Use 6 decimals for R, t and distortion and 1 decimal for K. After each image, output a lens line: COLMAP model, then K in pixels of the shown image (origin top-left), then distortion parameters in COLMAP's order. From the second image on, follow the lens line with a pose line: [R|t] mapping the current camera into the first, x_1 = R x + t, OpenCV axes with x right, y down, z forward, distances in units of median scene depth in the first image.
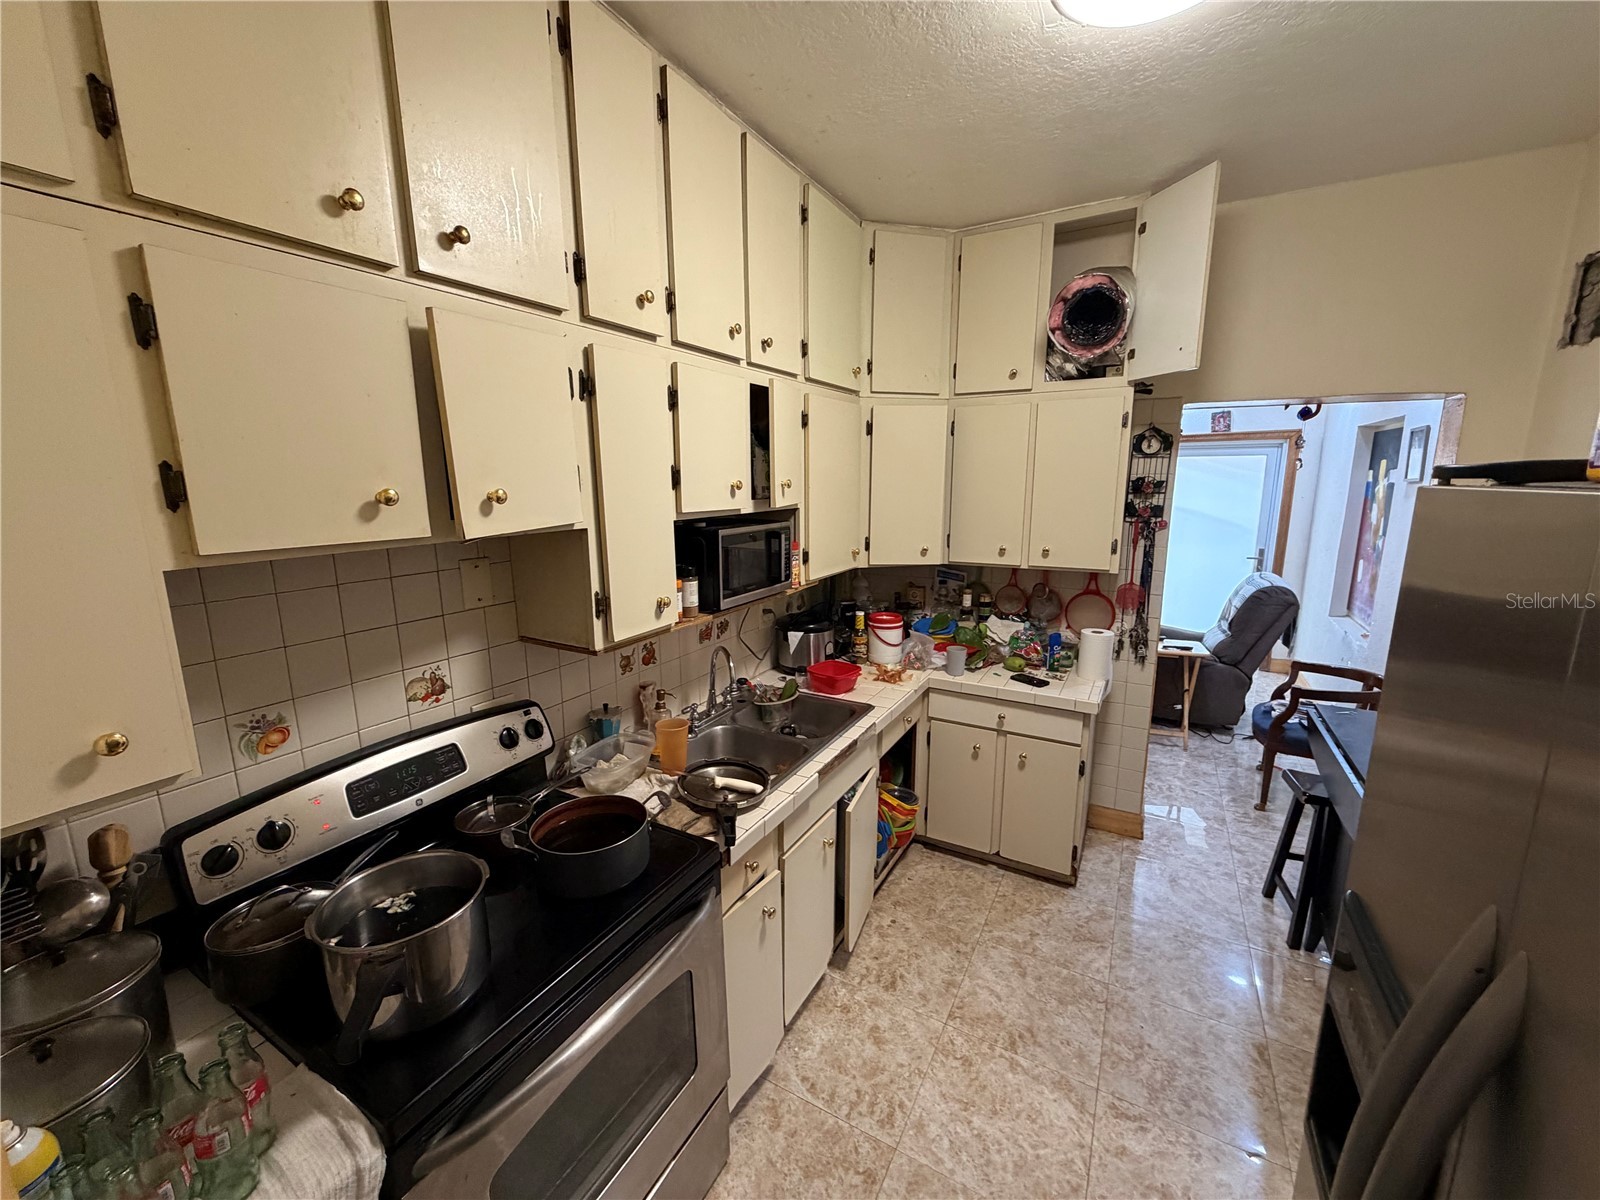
lens RADIAL K [[638.7, 0, 793.6], [0, 638.7, 596.5], [0, 0, 1]] dist [0.000091, 0.000403]
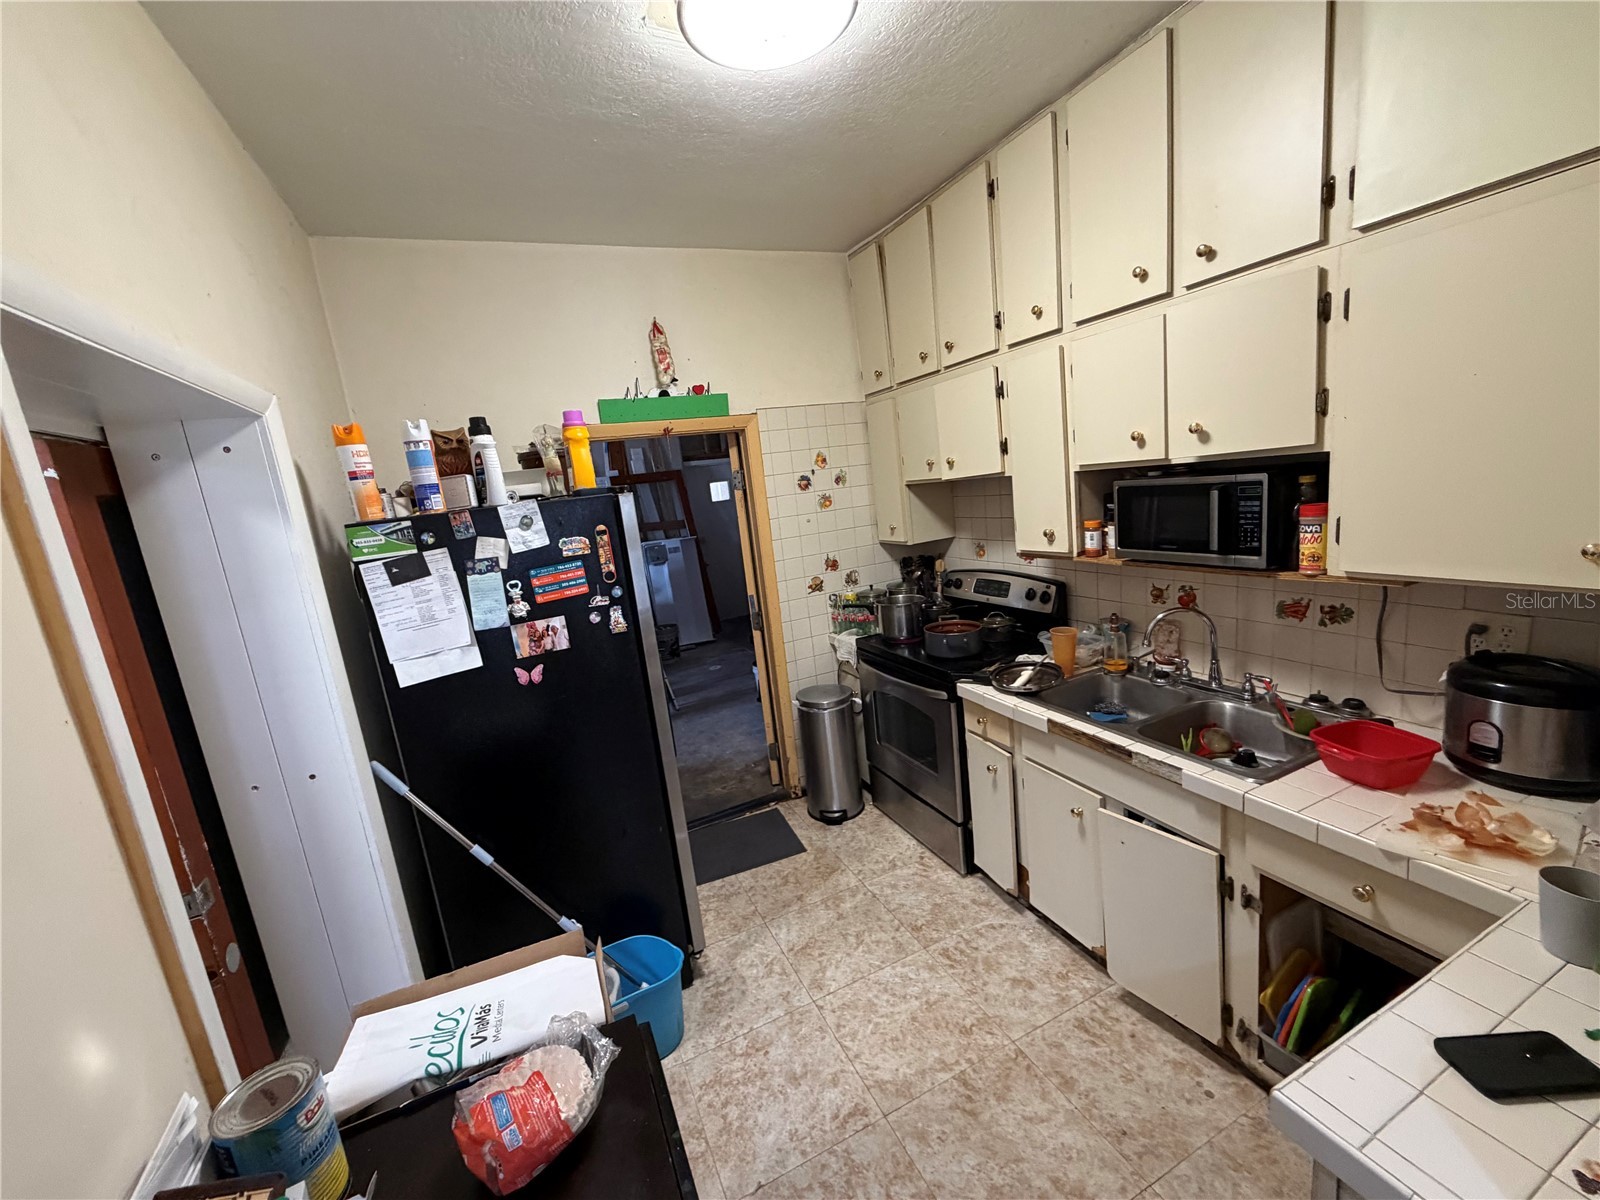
lens RADIAL K [[638.7, 0, 796.1], [0, 638.7, 601.6], [0, 0, 1]] dist [0.000091, 0.000403]
pose [[-0.589442, 0.223158, -0.776376, 1.141088], [-0.031465, 0.954014, 0.298107, -0.228419], [0.807198, 0.200145, -0.555314, 1.298949]]
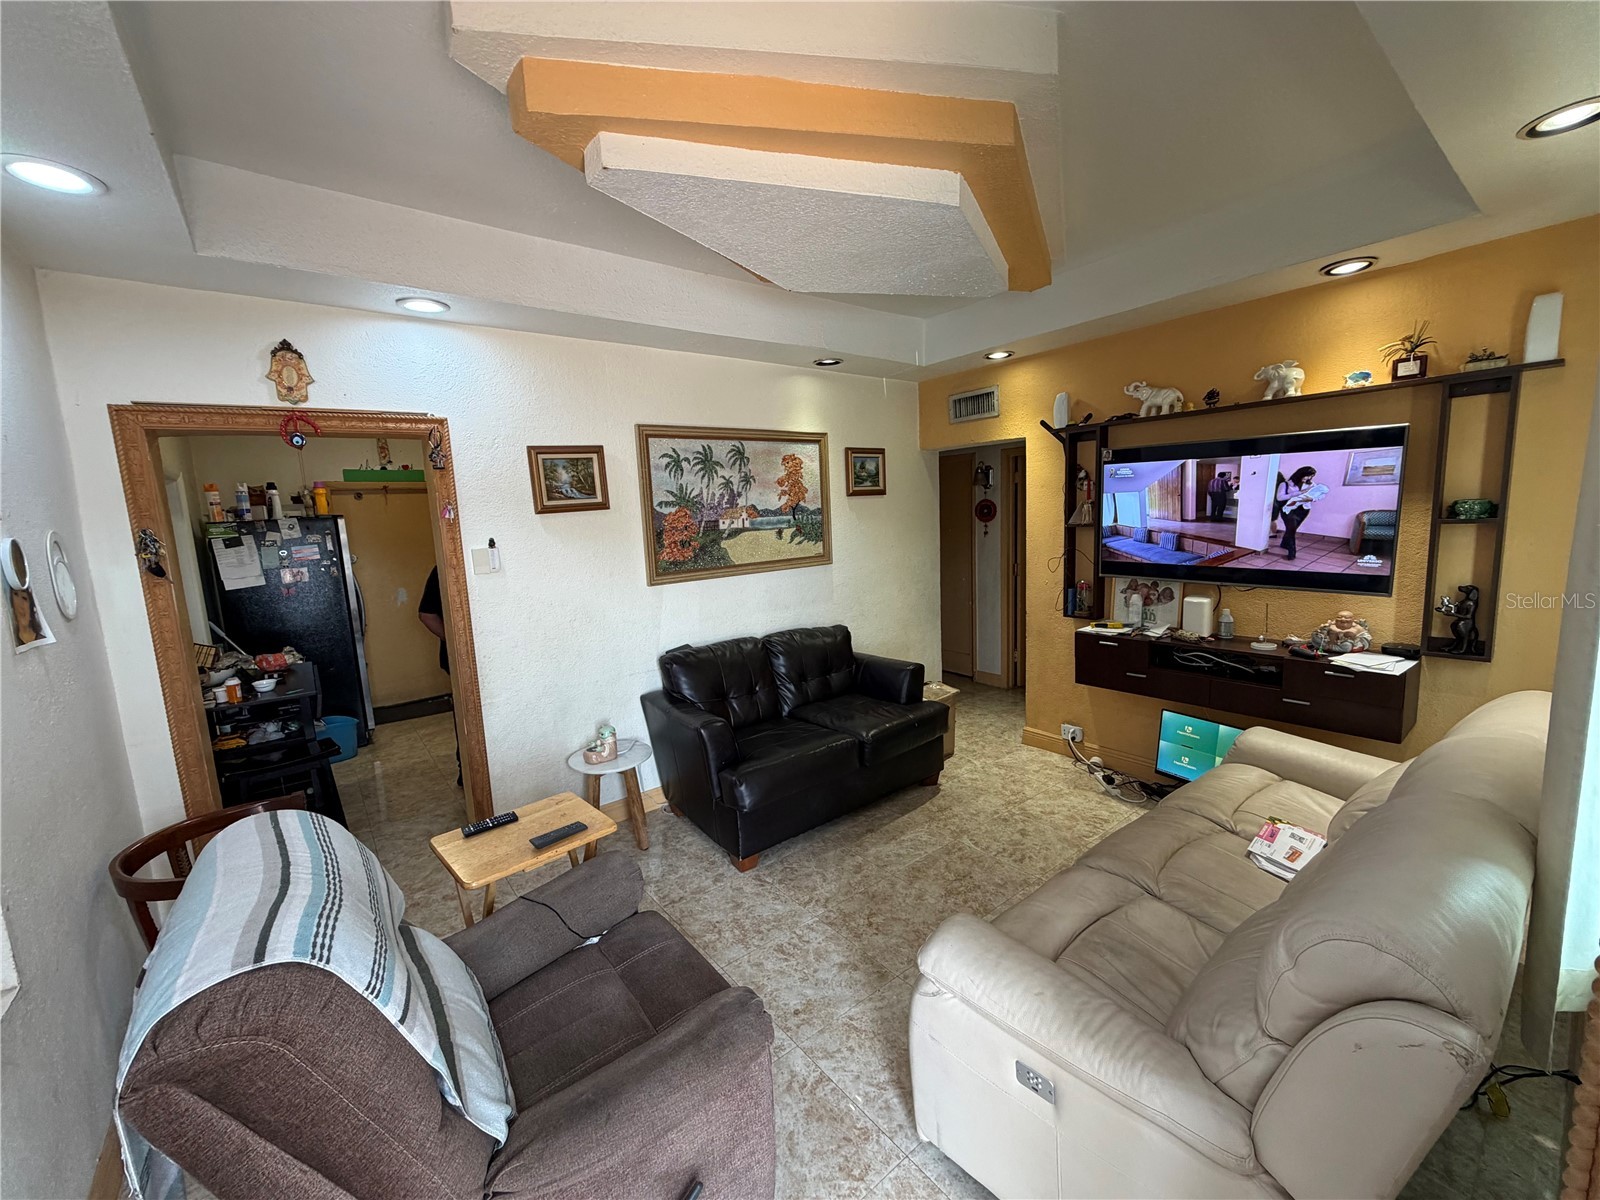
lens RADIAL K [[638.7, 0, 799.8], [0, 638.7, 598.6], [0, 0, 1]] dist [0.000091, 0.000403]
pose [[-0.383221, 0.152303, -0.911013, 1.313955], [-0.119360, 0.969876, 0.212353, -0.280665], [0.915912, 0.190117, -0.353498, 1.616677]]
